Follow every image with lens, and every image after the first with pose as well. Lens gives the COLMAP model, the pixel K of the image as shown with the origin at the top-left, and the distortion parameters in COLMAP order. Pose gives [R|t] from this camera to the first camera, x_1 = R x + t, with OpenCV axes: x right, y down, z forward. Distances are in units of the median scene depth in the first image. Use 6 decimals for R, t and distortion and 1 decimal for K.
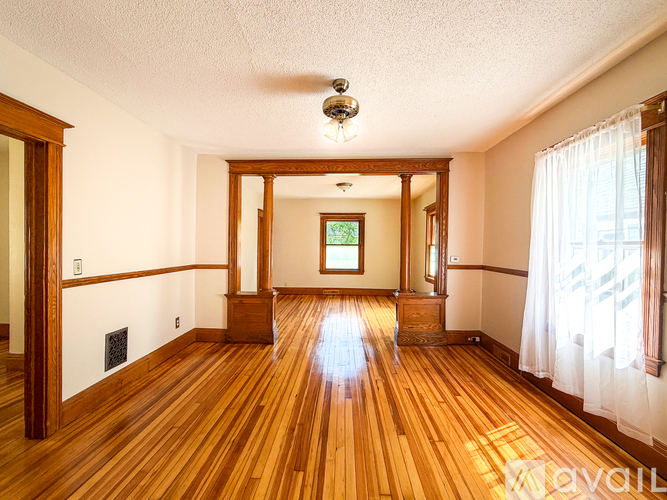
lens RADIAL K [[288.7, 0, 333.5], [0, 288.7, 250.0], [0, 0, 1]] dist [0.000483, 0.000055]
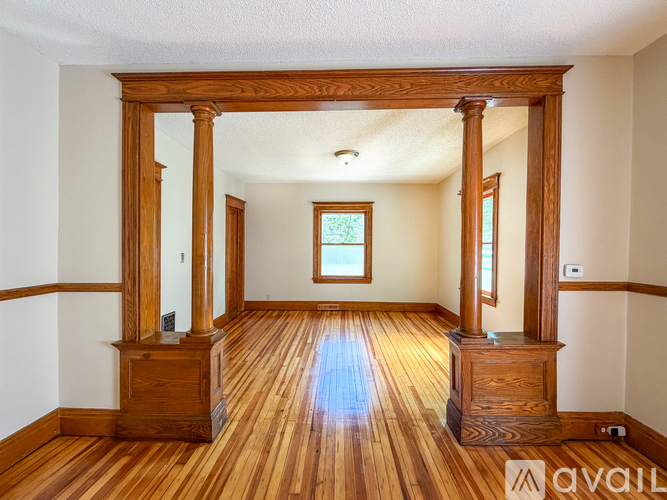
lens RADIAL K [[288.7, 0, 333.5], [0, 288.7, 250.0], [0, 0, 1]] dist [0.000483, 0.000055]
pose [[0.999959, -0.005037, 0.007574, 0.001051], [0.005045, 0.999987, -0.001033, -0.004847], [-0.007569, 0.001071, 0.999971, 0.484445]]
